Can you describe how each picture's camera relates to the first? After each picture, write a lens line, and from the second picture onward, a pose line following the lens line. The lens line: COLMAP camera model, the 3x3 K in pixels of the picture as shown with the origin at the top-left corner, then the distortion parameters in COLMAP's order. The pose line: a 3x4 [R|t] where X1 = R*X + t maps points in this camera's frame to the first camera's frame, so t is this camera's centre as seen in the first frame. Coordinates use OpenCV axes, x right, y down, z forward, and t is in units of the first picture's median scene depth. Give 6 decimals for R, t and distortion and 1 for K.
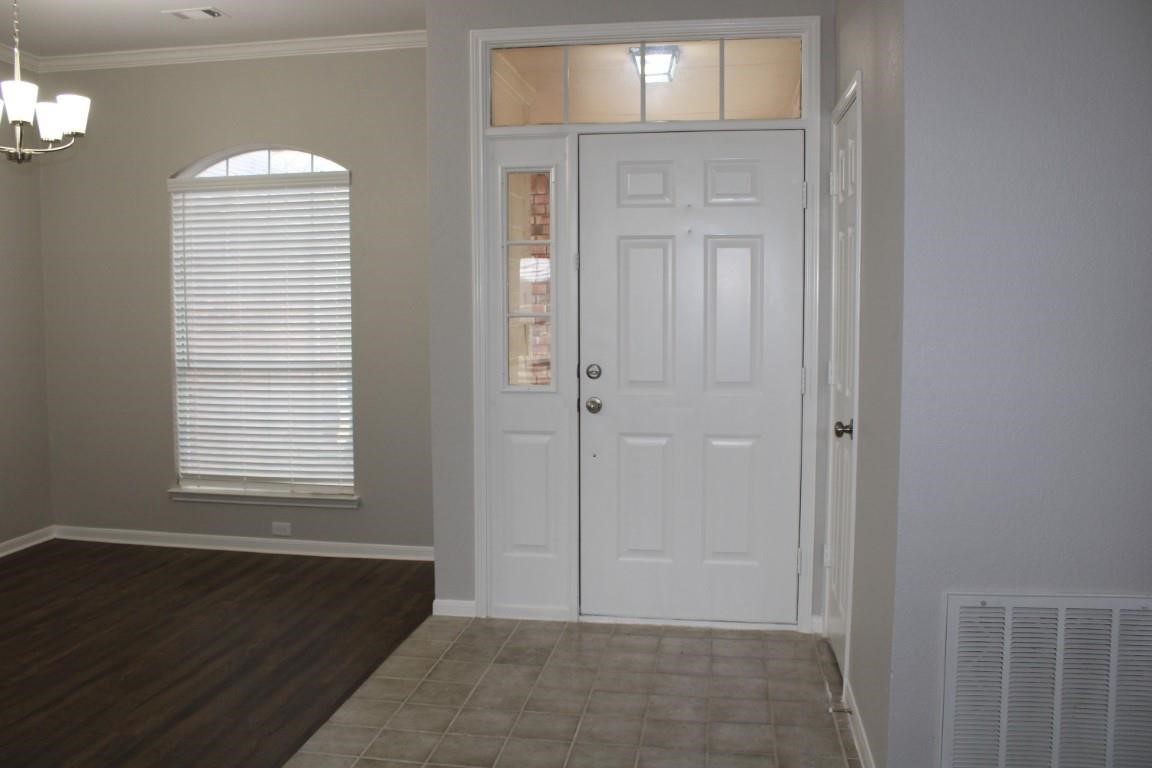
lens RADIAL K [[958.2, 0, 562.3], [0, 958.2, 373.9], [0, 0, 1]] dist [-0.172367, 0.158195]
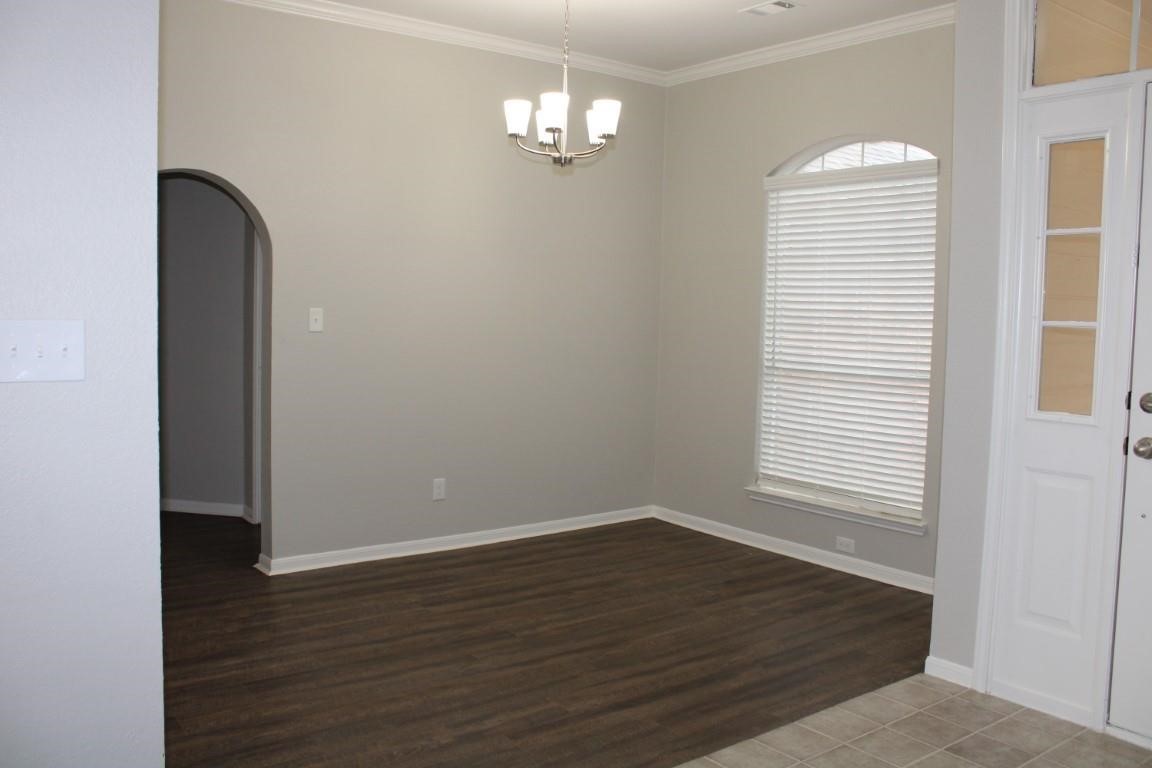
lens RADIAL K [[958.2, 0, 562.3], [0, 958.2, 373.9], [0, 0, 1]] dist [-0.172367, 0.158195]
pose [[0.721736, 0.067882, -0.688831, 0.151646], [-0.073578, 0.997065, 0.021164, -0.005118], [0.688246, 0.035408, 0.724613, 0.137346]]
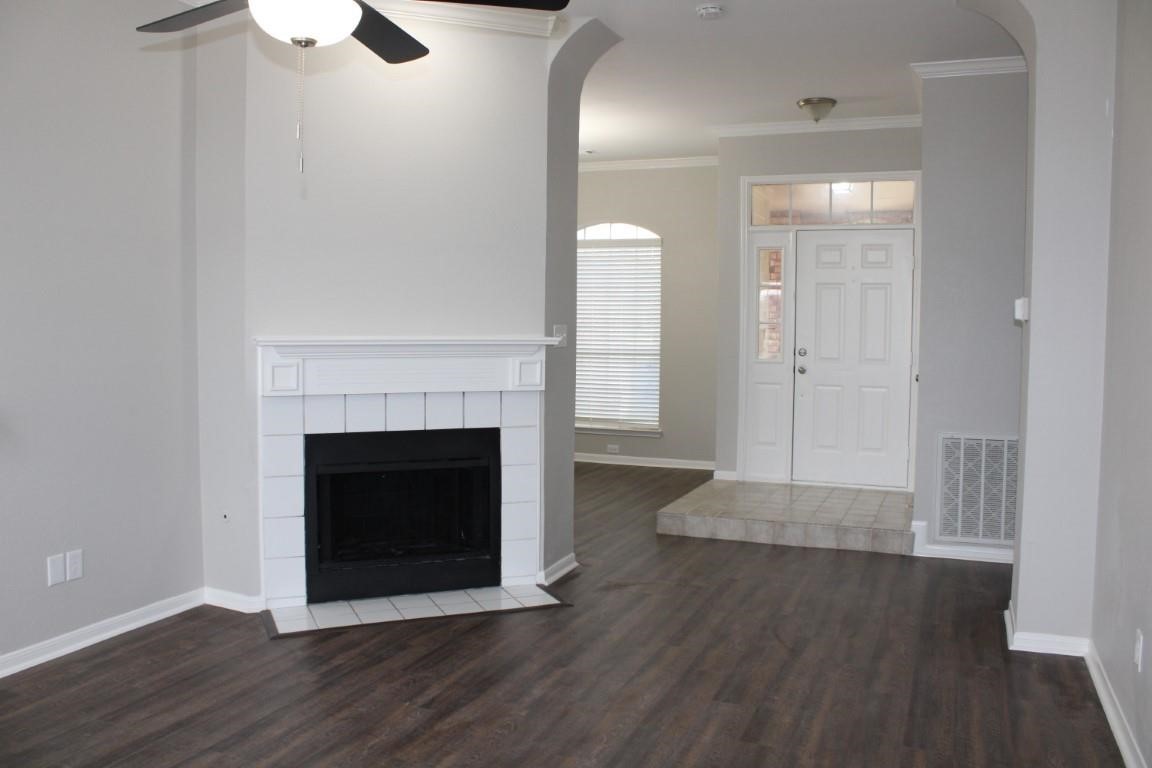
lens RADIAL K [[958.2, 0, 562.3], [0, 958.2, 373.9], [0, 0, 1]] dist [-0.172367, 0.158195]
pose [[0.973126, 0.024689, -0.228945, 0.000197], [-0.028362, 0.999516, -0.012767, 0.063313], [0.228519, 0.018917, 0.973356, -0.781833]]
